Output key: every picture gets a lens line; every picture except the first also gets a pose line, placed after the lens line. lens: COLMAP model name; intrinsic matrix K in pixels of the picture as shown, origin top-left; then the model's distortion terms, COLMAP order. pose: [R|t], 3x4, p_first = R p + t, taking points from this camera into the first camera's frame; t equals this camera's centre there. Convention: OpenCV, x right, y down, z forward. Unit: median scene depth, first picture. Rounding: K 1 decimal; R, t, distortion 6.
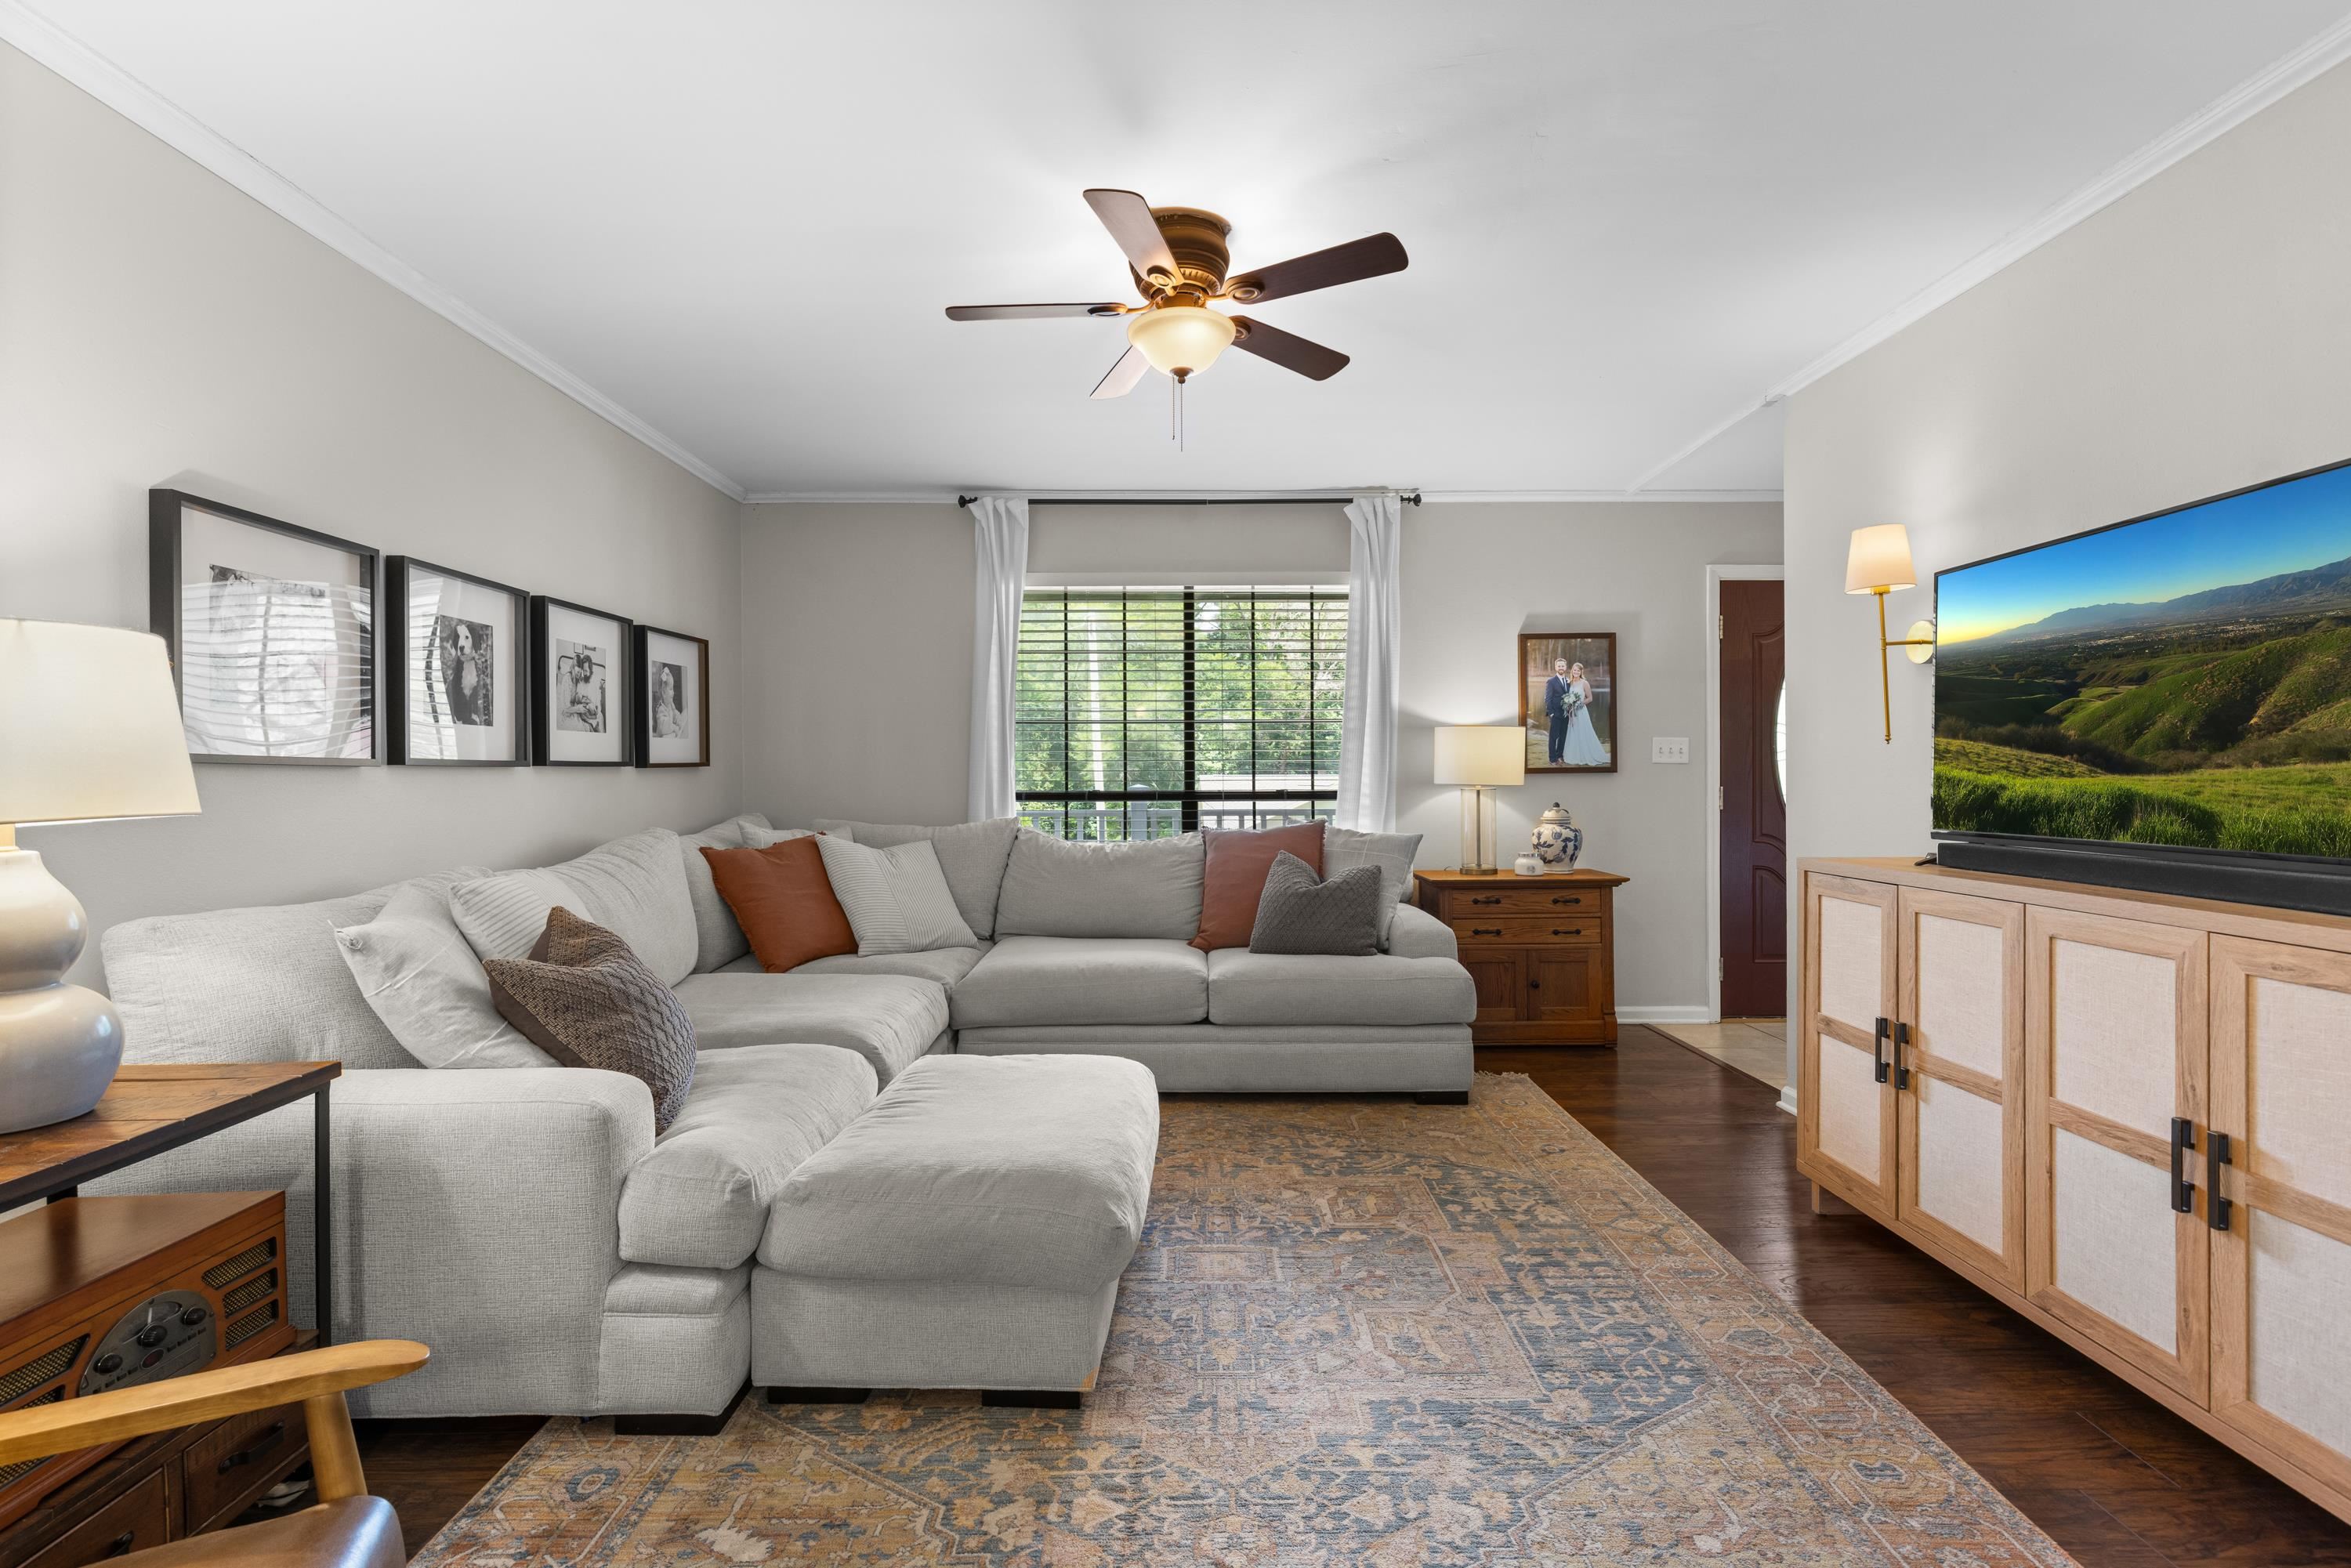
lens RADIAL K [[1061.4, 0, 1176.7], [0, 1061.4, 778.3], [0, 0, 1]] dist [-0.000165, -0.000091]
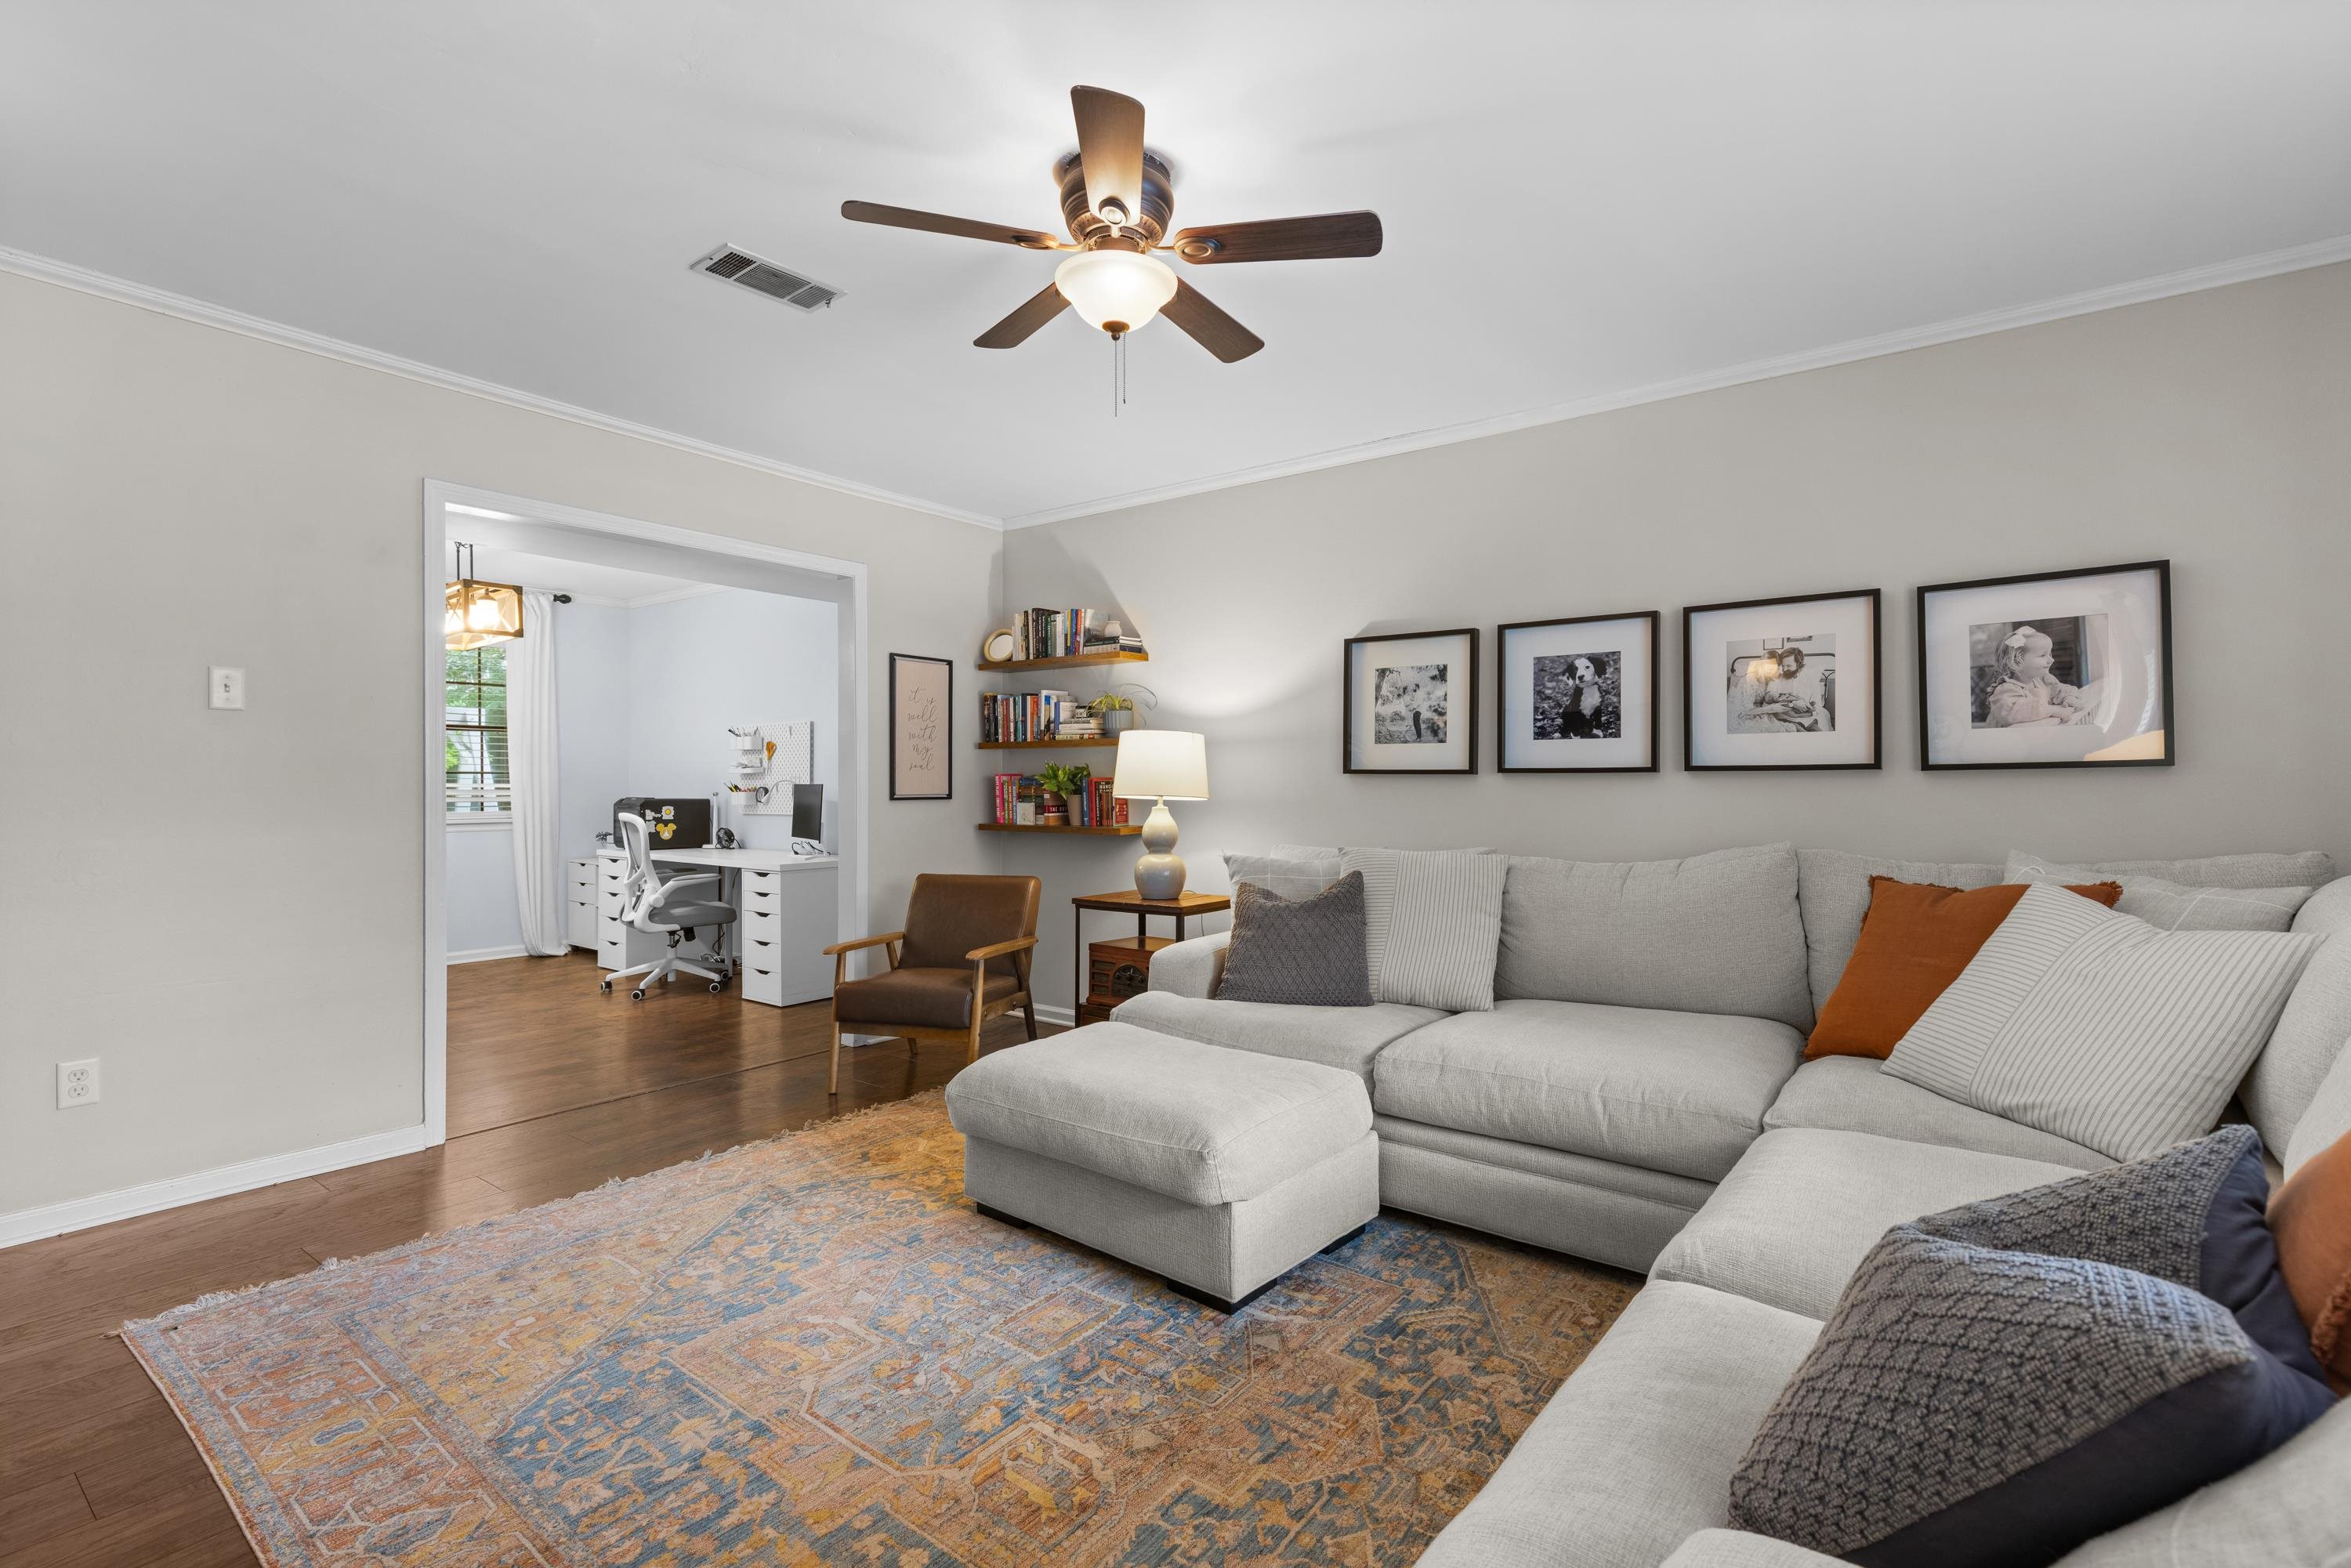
lens RADIAL K [[1061.4, 0, 1177.3], [0, 1061.4, 781.7], [0, 0, 1]] dist [-0.000165, -0.000091]
pose [[-0.610604, 0.003850, -0.791927, 0.729040], [-0.000519, 0.999986, 0.005262, -0.009652], [0.791936, 0.003624, -0.610593, 1.710007]]
